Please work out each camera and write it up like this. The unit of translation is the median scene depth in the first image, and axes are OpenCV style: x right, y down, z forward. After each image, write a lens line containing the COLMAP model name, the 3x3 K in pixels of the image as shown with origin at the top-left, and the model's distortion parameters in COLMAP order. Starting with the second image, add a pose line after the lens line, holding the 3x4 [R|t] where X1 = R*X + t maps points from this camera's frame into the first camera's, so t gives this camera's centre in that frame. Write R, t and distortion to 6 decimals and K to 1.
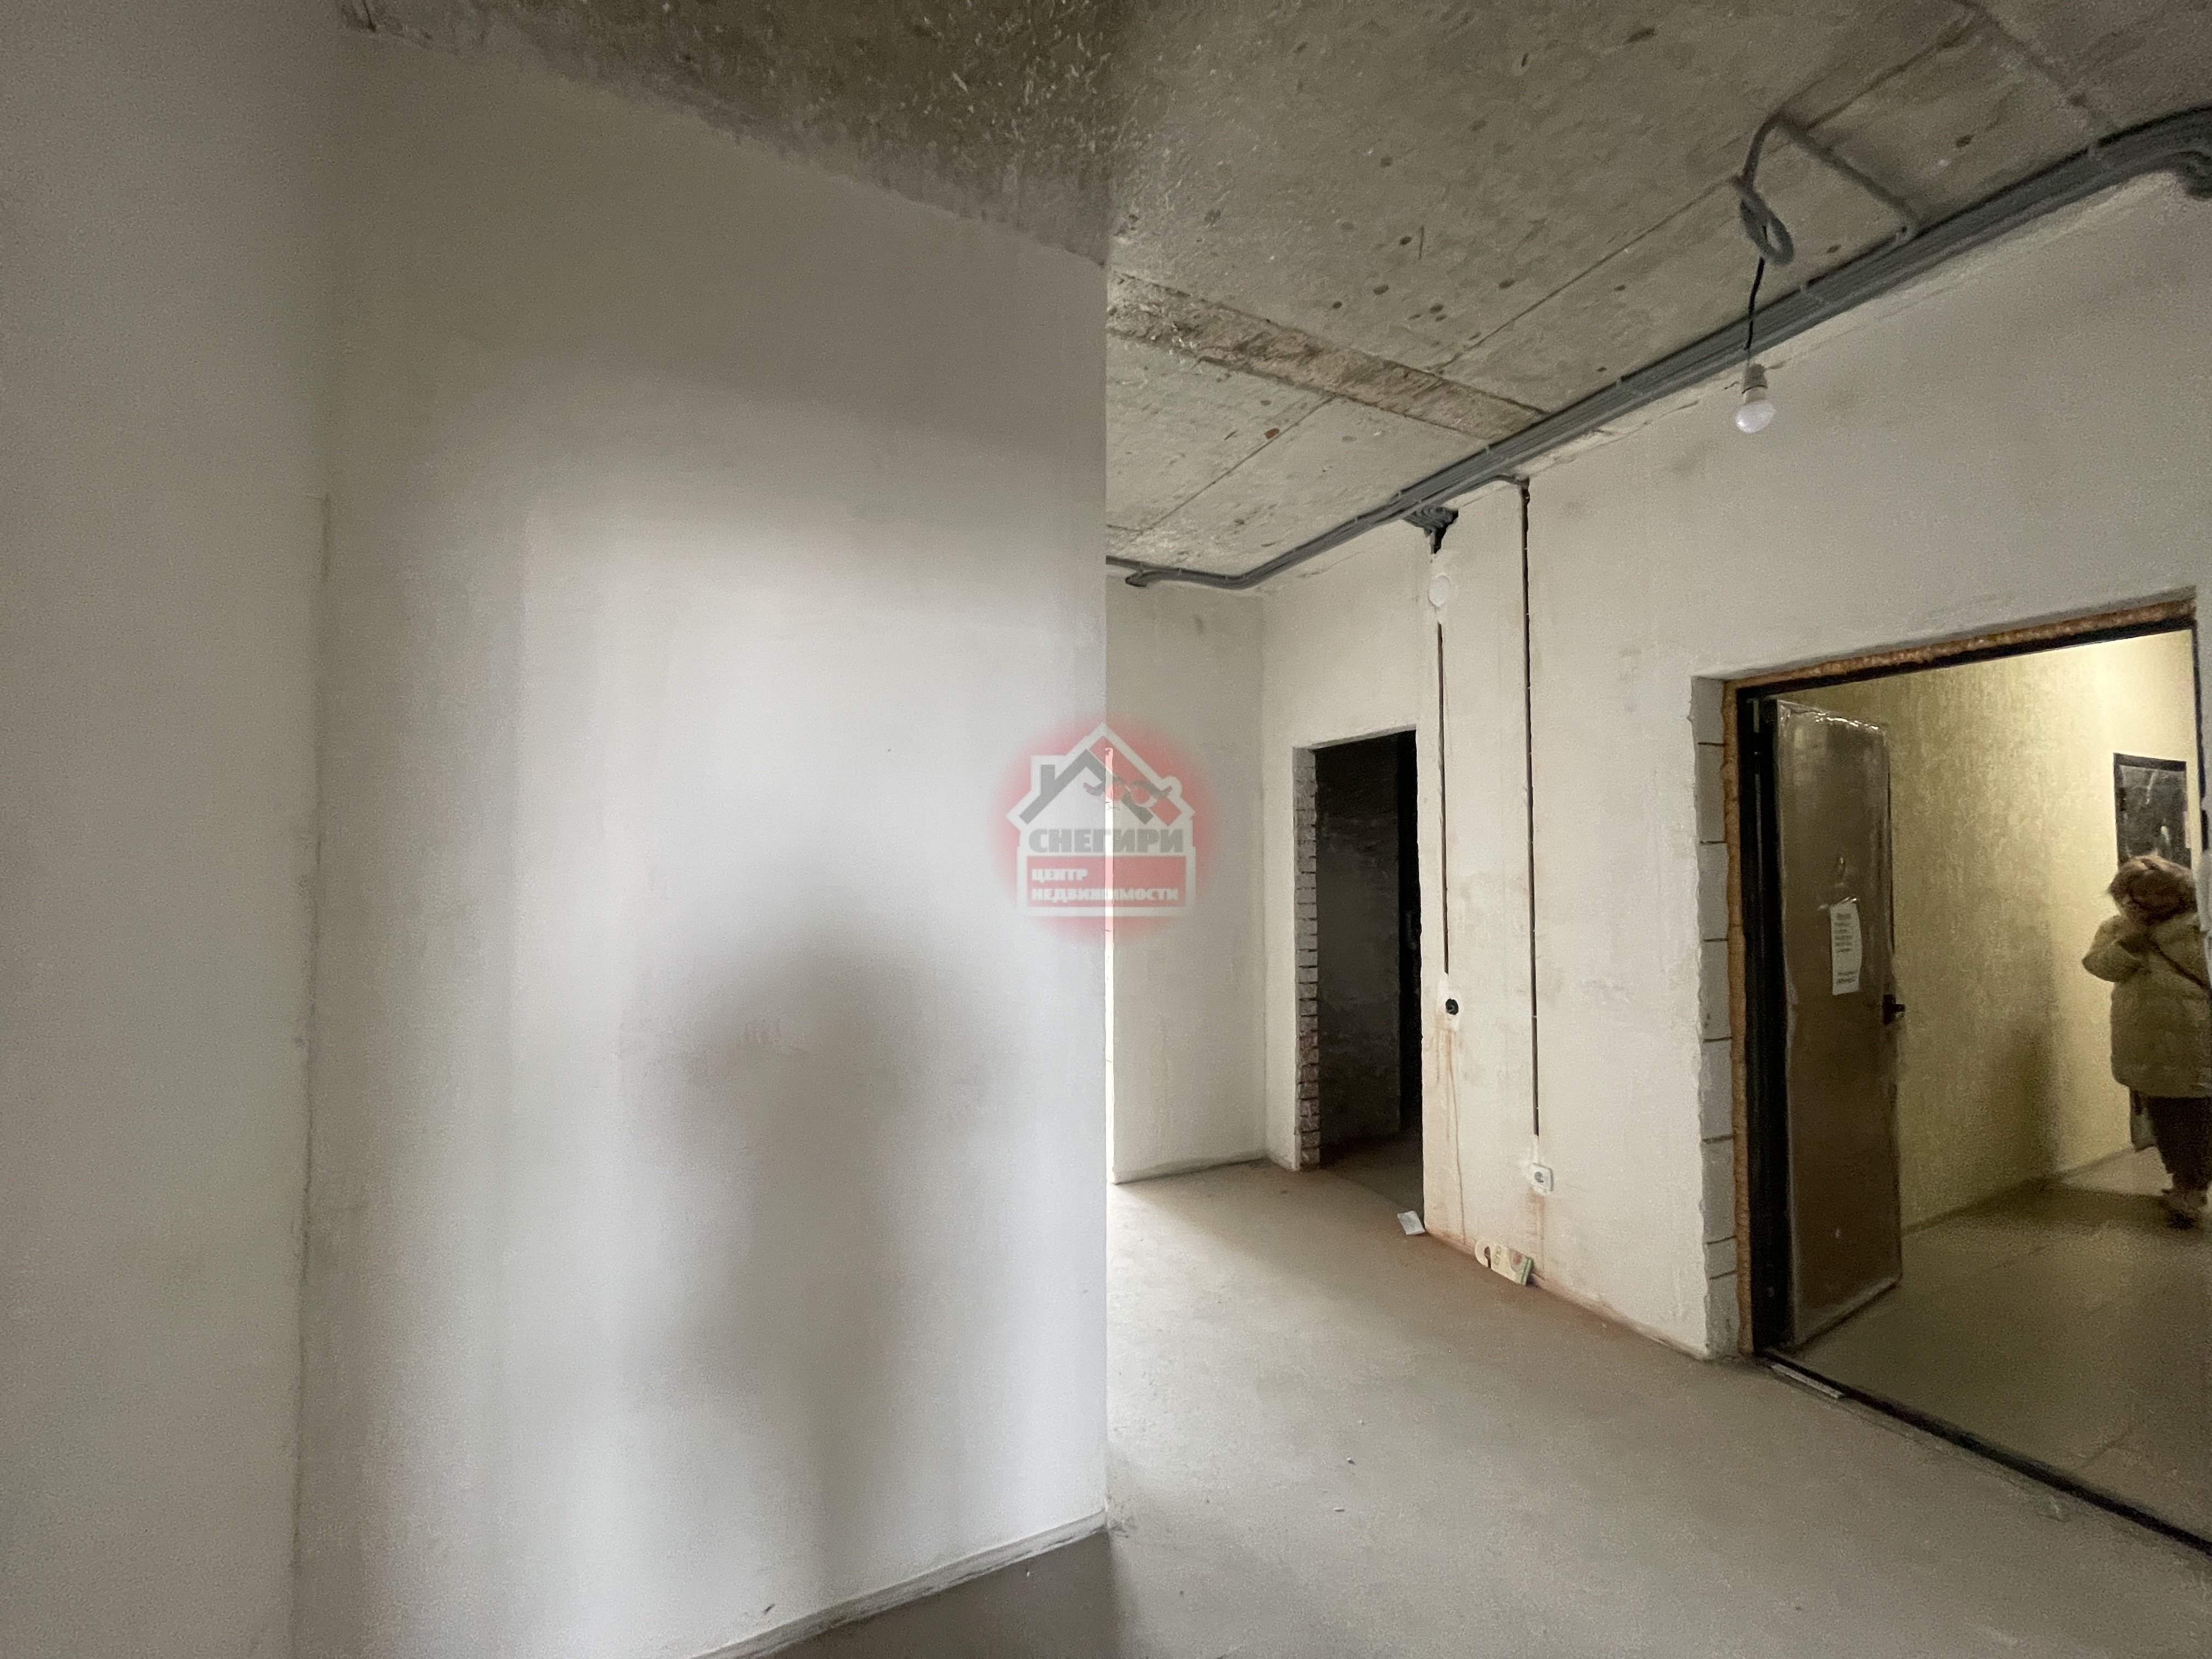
lens RADIAL K [[888.7, 0, 1096.2], [0, 888.7, 836.2], [0, 0, 1]] dist [-0.002196, 0.000635]
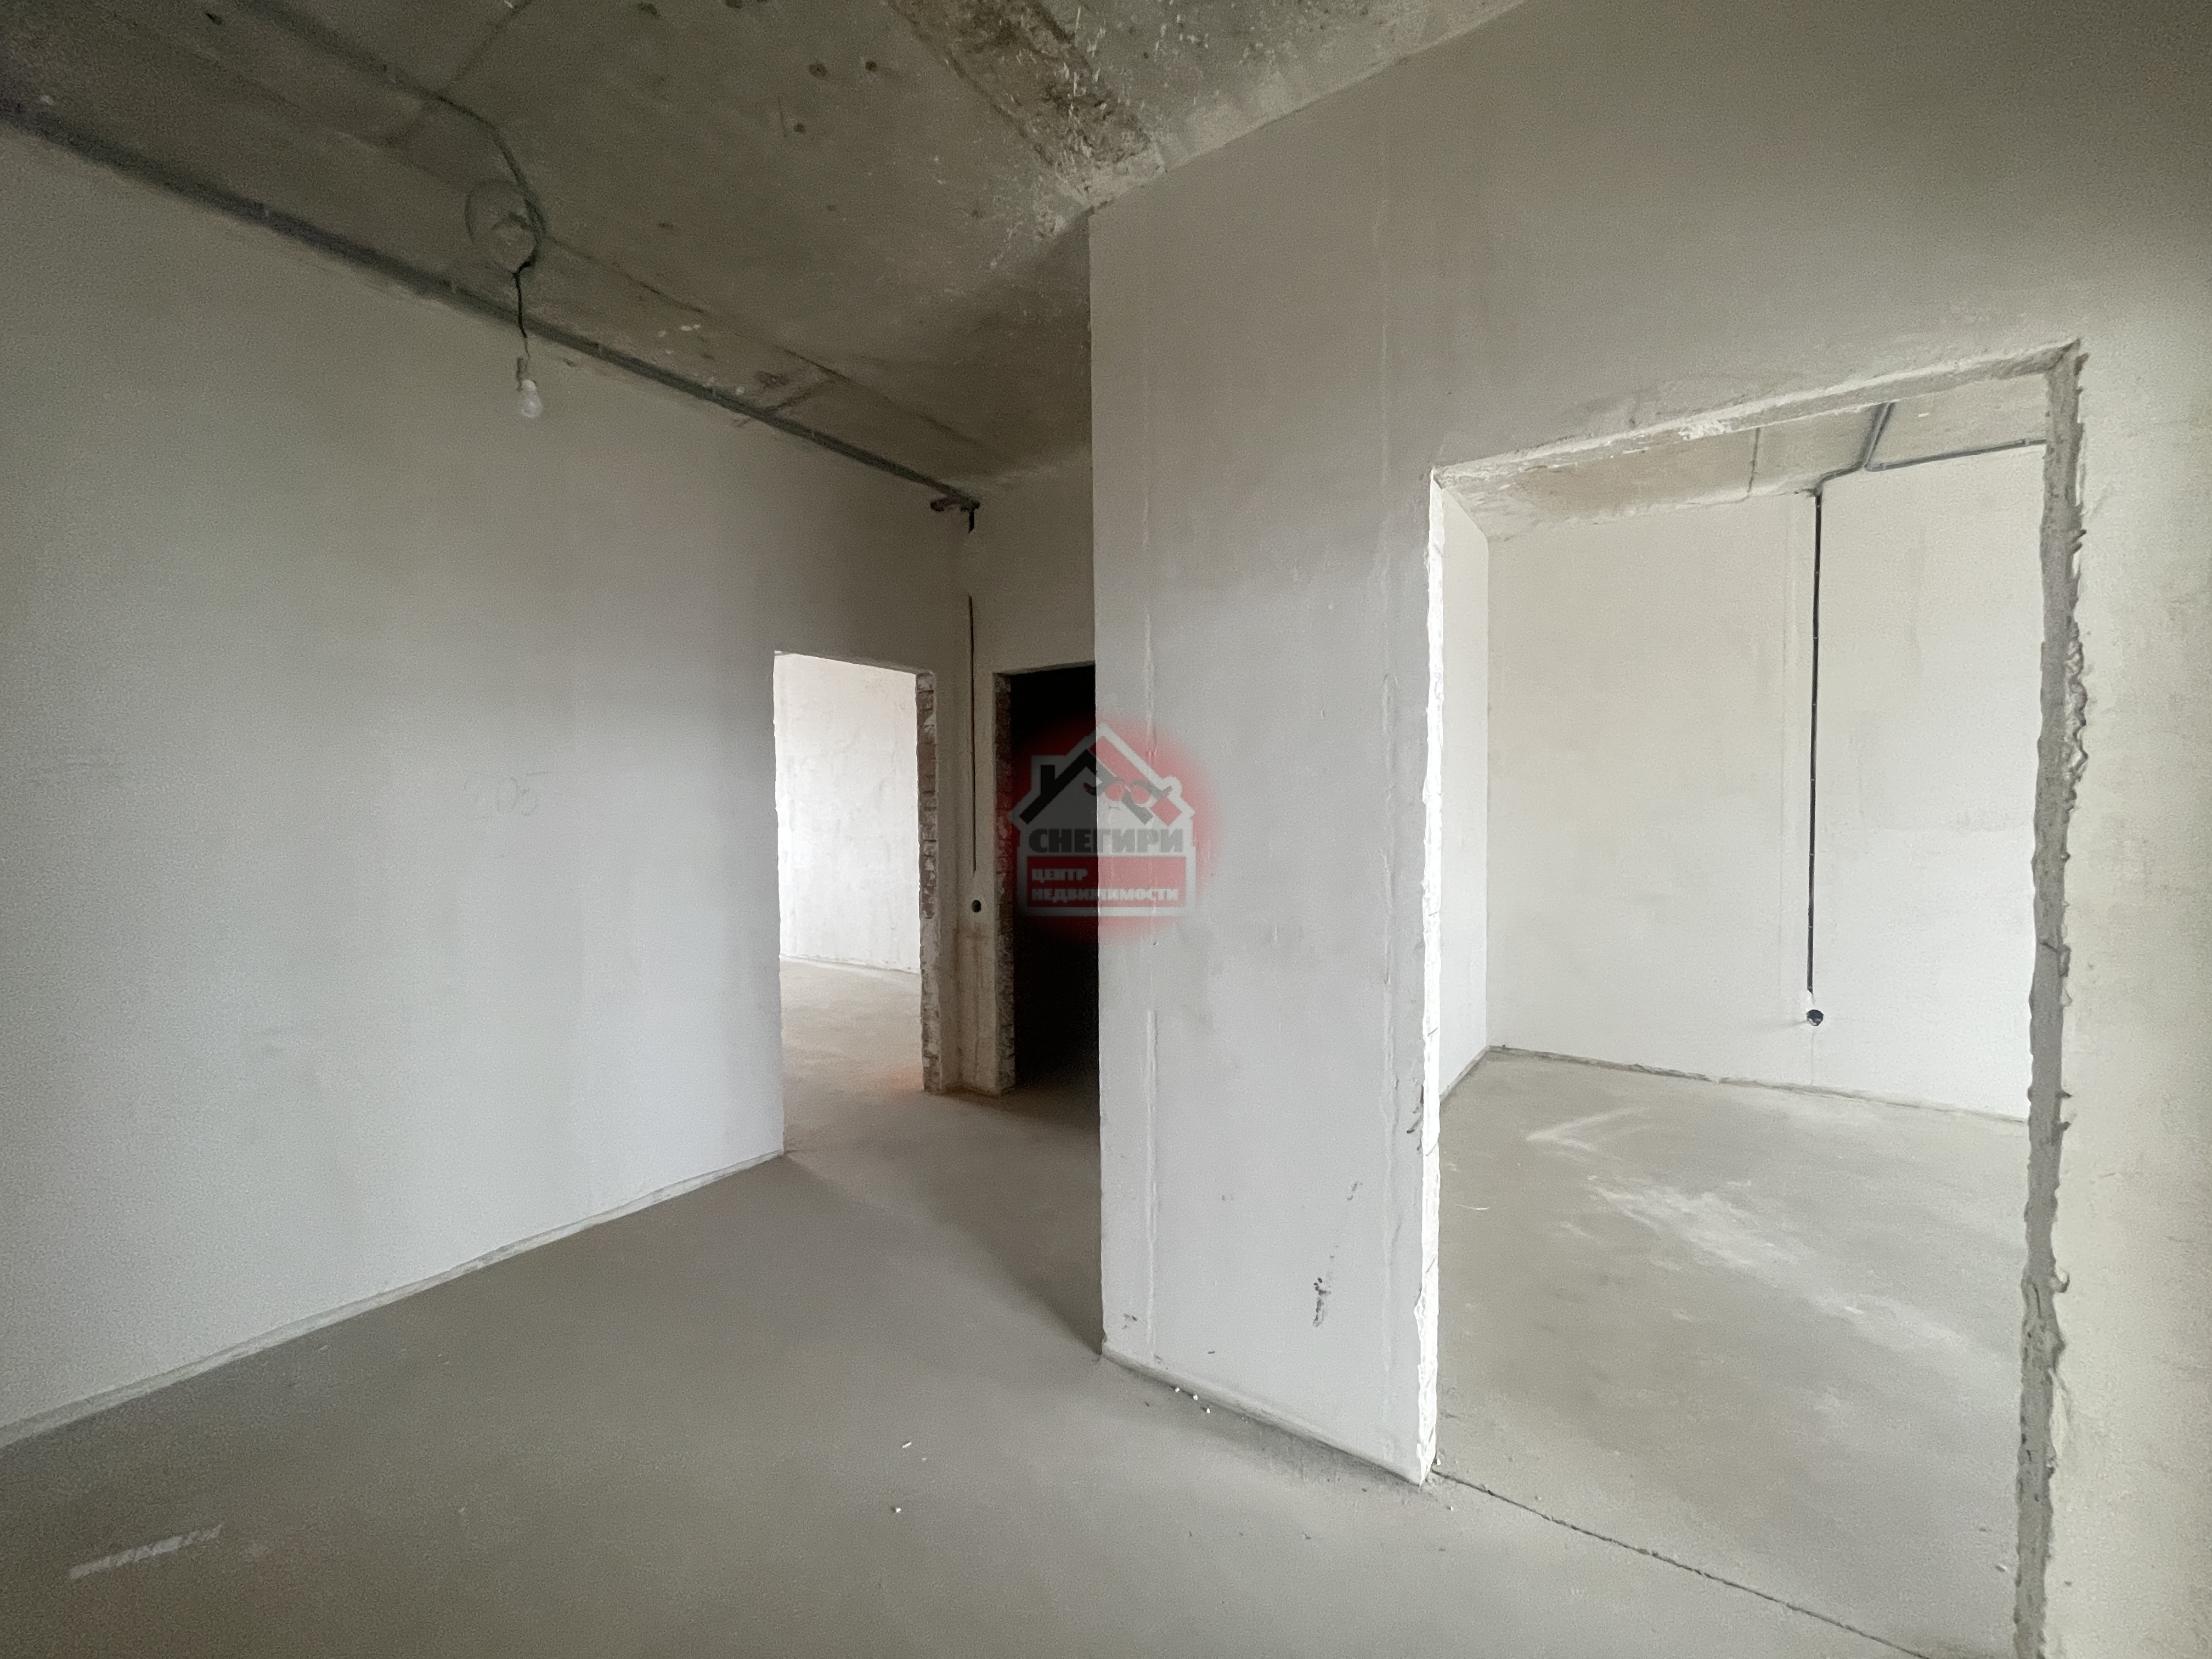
lens RADIAL K [[888.7, 0, 1096.2], [0, 888.7, 836.2], [0, 0, 1]] dist [-0.002196, 0.000635]
pose [[-0.870321, 0.025731, -0.491812, 0.502674], [0.027689, 0.999611, 0.003299, 0.091157], [0.491706, -0.010747, -0.870695, 1.776780]]
